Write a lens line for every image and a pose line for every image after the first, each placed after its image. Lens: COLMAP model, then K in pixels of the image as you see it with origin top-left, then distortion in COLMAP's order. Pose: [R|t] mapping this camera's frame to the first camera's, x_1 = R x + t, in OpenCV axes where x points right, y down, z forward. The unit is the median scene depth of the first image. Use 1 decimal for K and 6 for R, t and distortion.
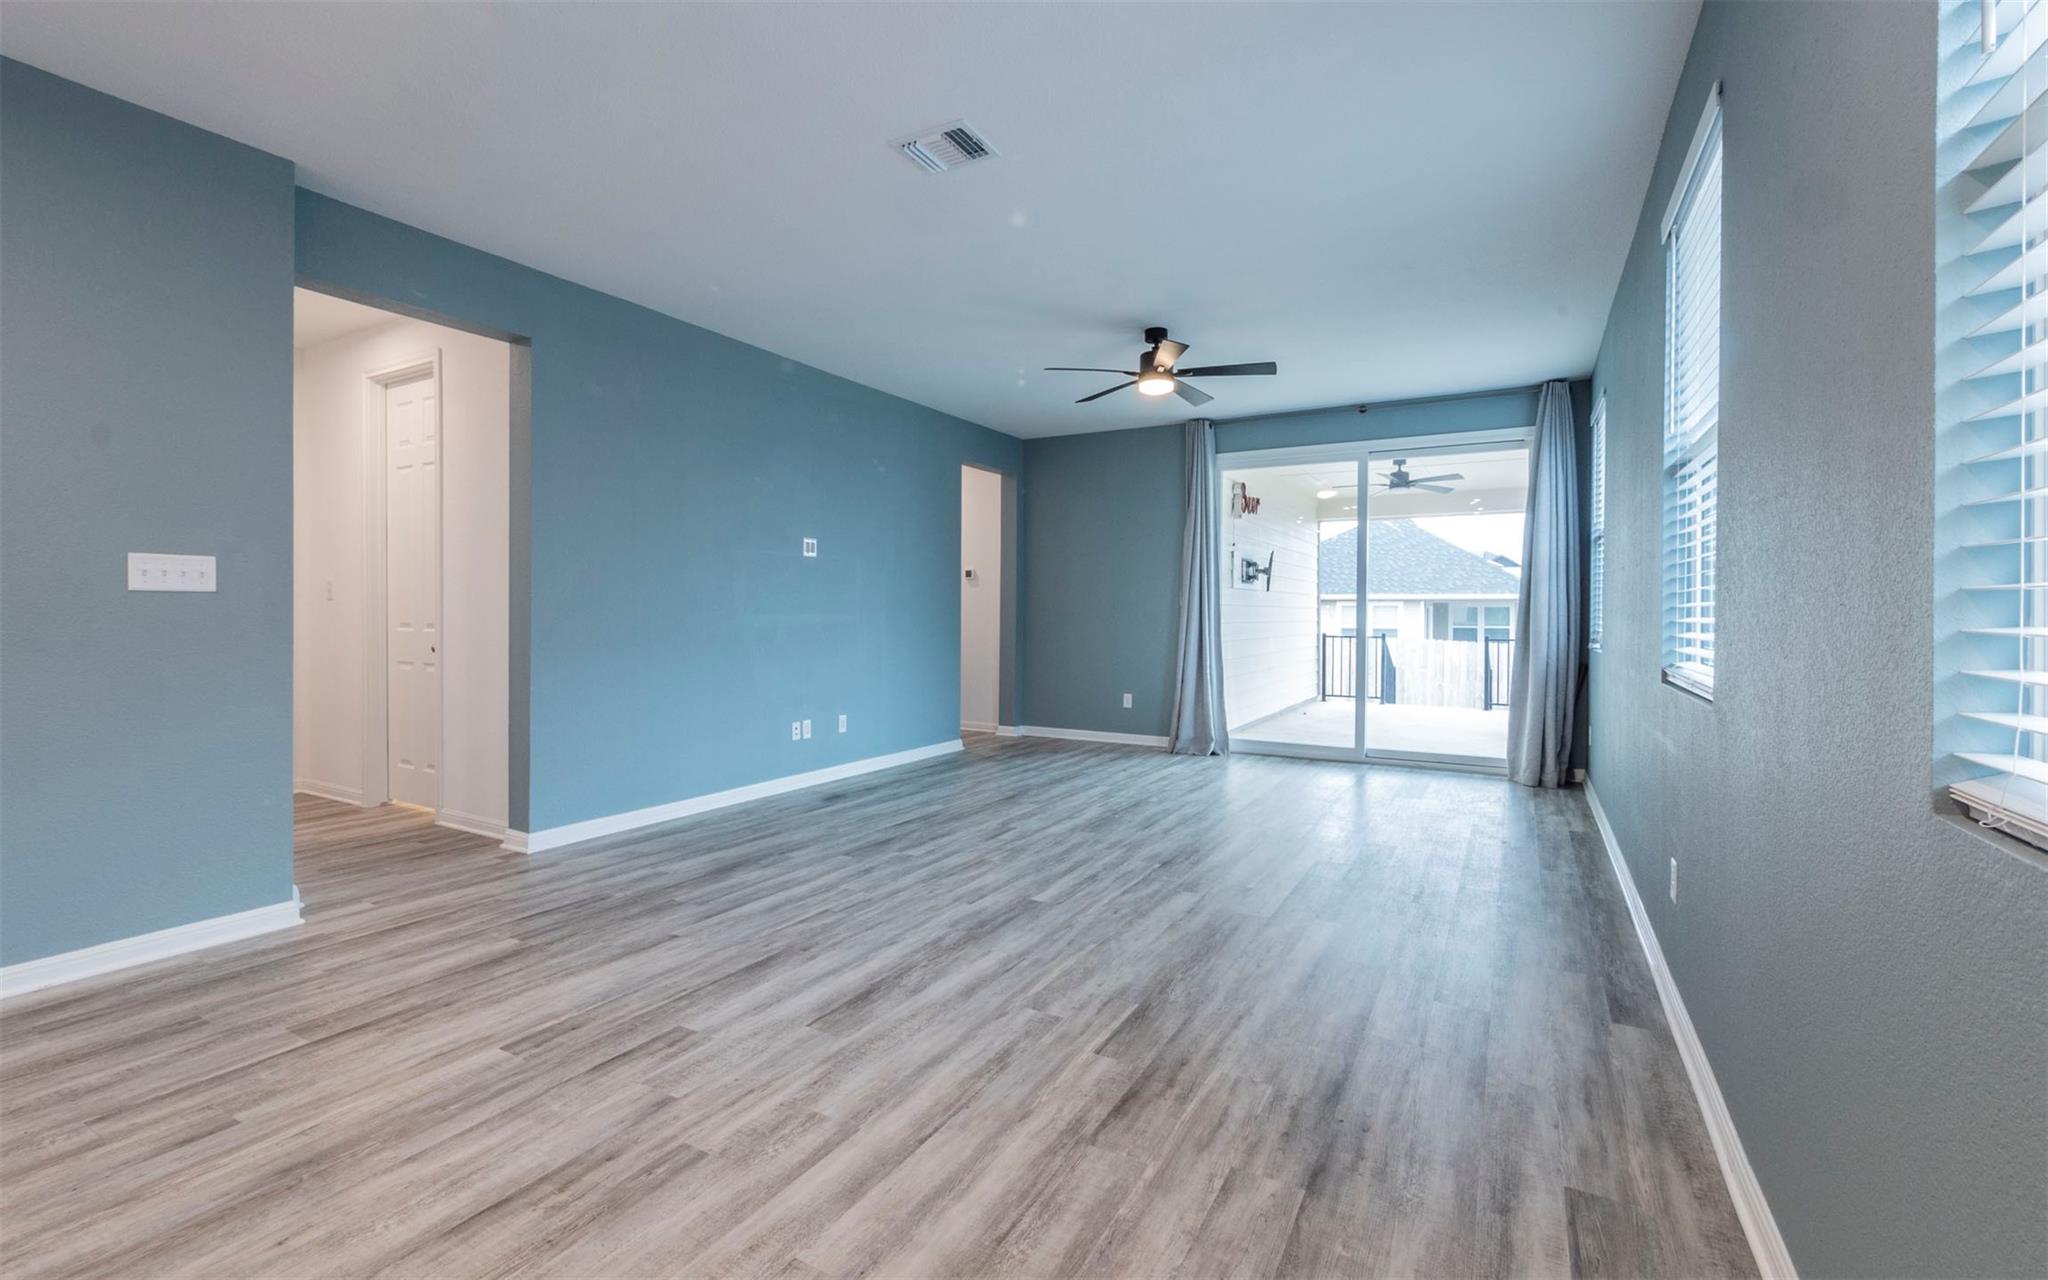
lens RADIAL K [[887.0, 0, 1019.8], [0, 887.0, 613.6], [0, 0, 1]] dist [-0.000691, -0.000173]
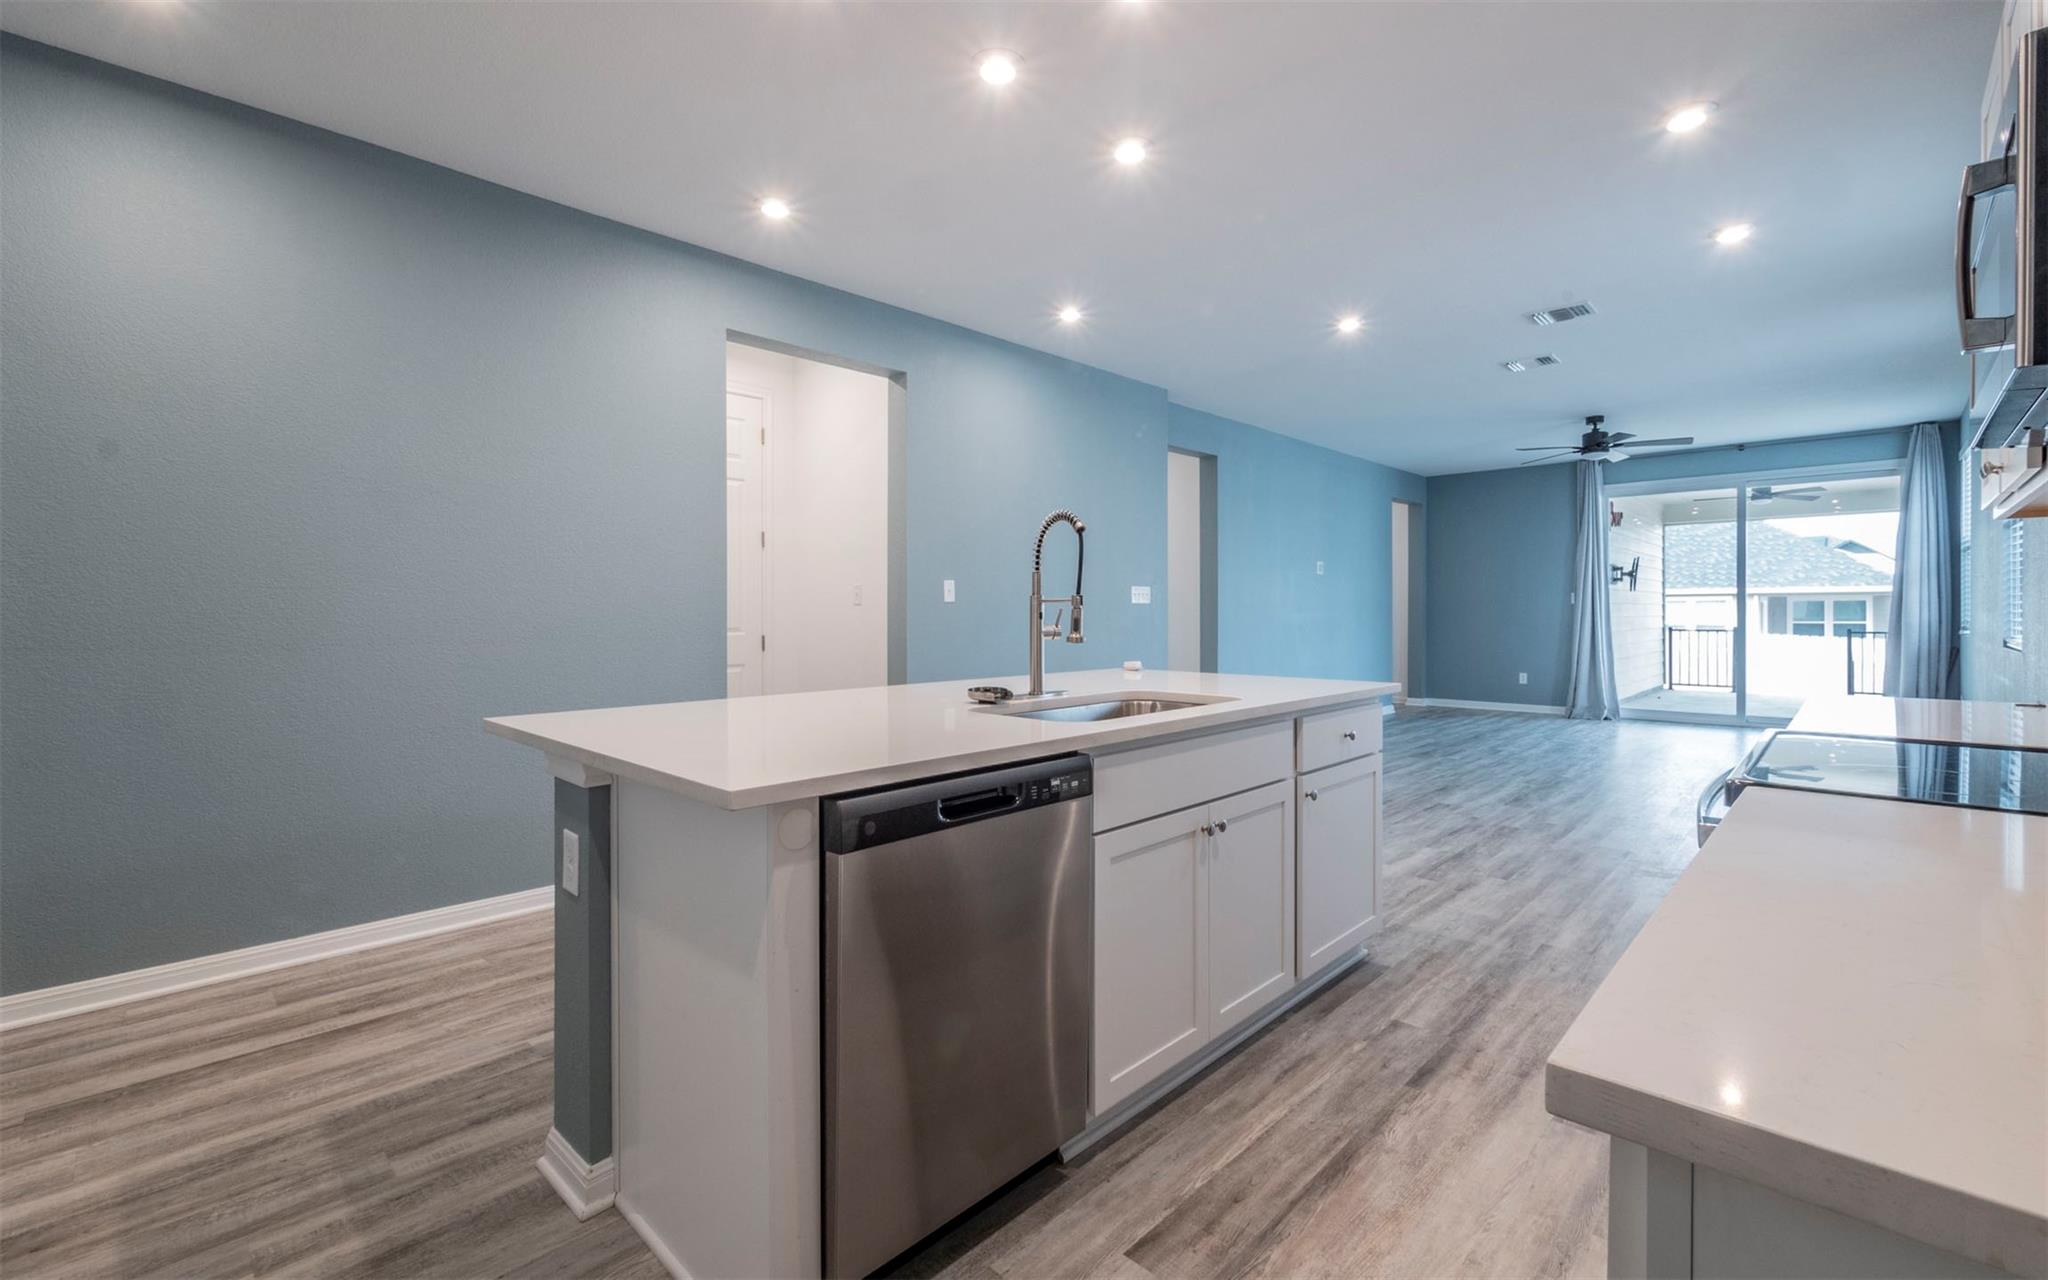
lens RADIAL K [[900.8, 0, 1024.5], [0, 900.8, 615.7], [0, 0, 1]] dist [-0.000133, 0.000109]
pose [[0.970714, -0.008315, -0.240096, -0.412825], [0.008763, 0.999961, 0.000800, -0.000219], [0.240080, -0.002881, 0.970749, -0.681075]]
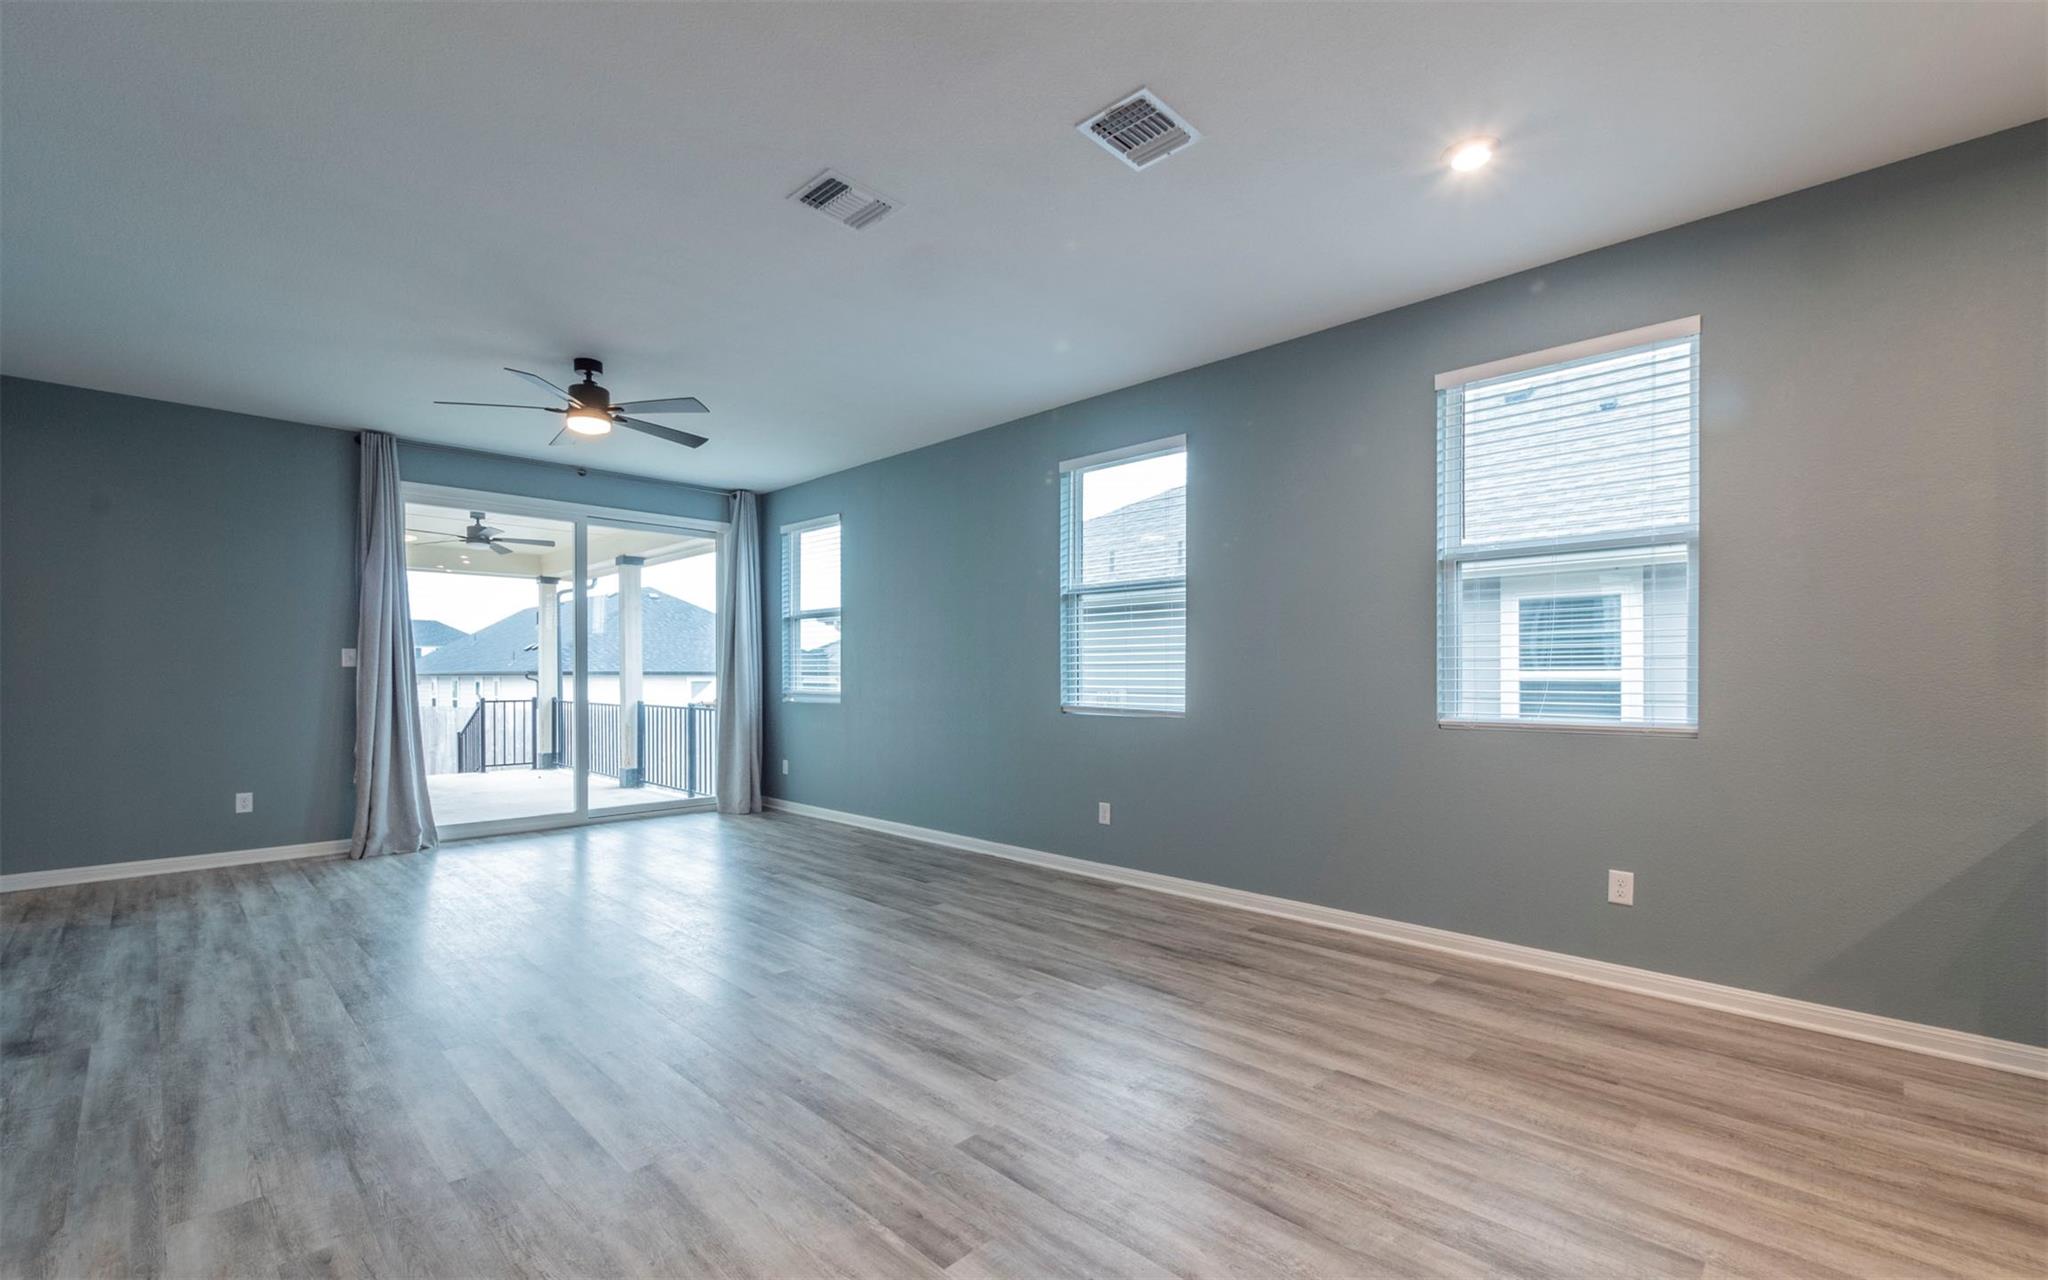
lens RADIAL K [[857.7, 0, 1057.5], [0, 857.7, 684.4], [0, 0, 1]] dist [-0.004871, -0.000368]
pose [[0.237541, -0.013232, 0.971287, -0.586742], [0.002175, 0.999912, 0.013090, -0.003481], [-0.971375, -0.000997, 0.237549, 0.345624]]
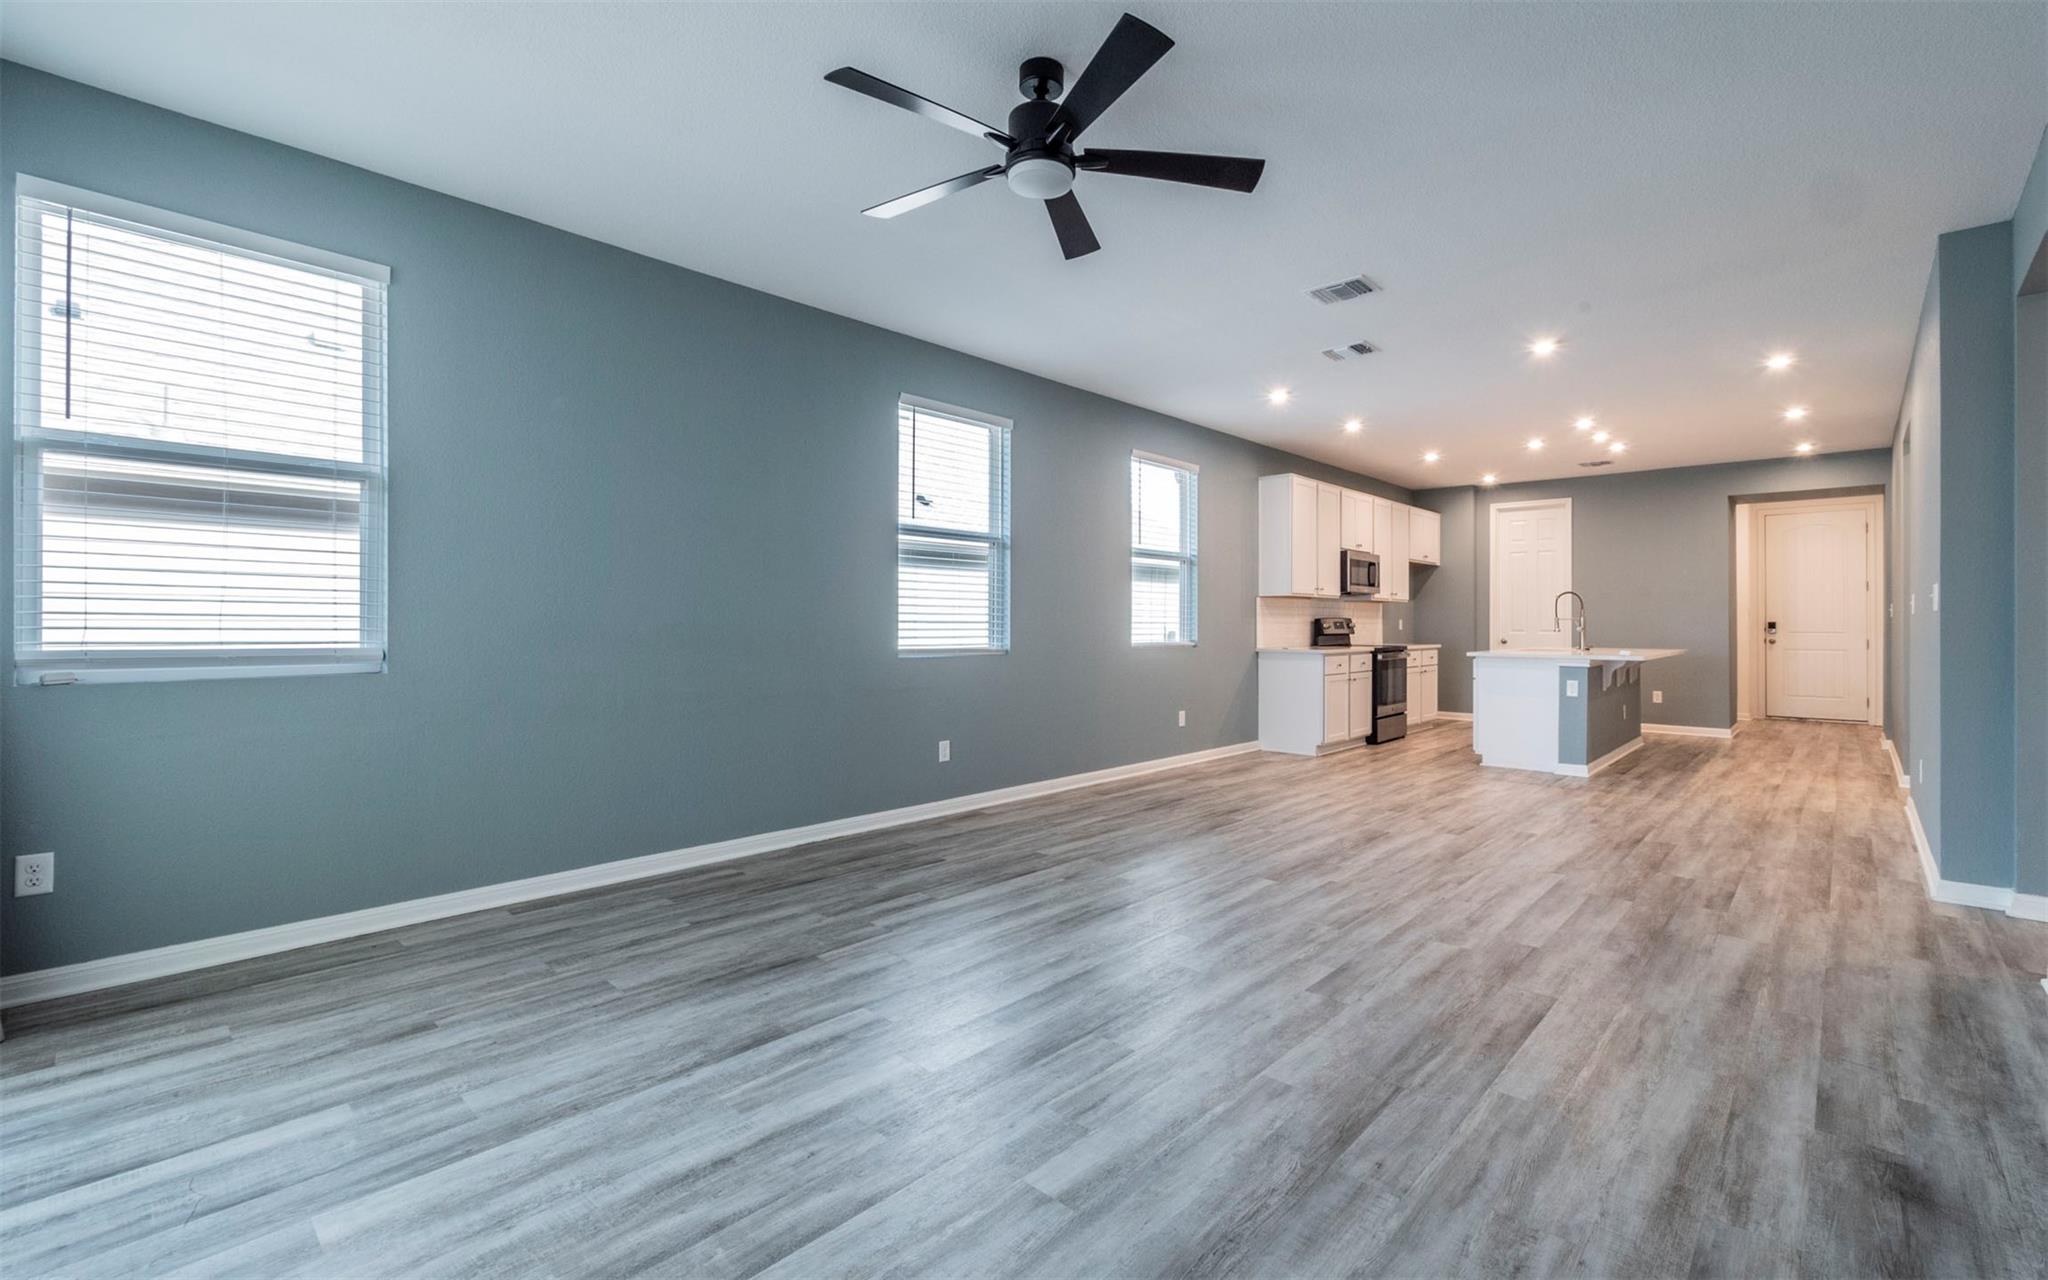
lens RADIAL K [[870.2, 0, 1040.1], [0, 870.2, 620.7], [0, 0, 1]] dist [-0.003968, 0.000223]
pose [[-0.972277, -0.009707, 0.233630, 0.034339], [-0.009210, 0.999952, 0.003220, -0.002093], [-0.233650, 0.000979, -0.972320, 1.520995]]
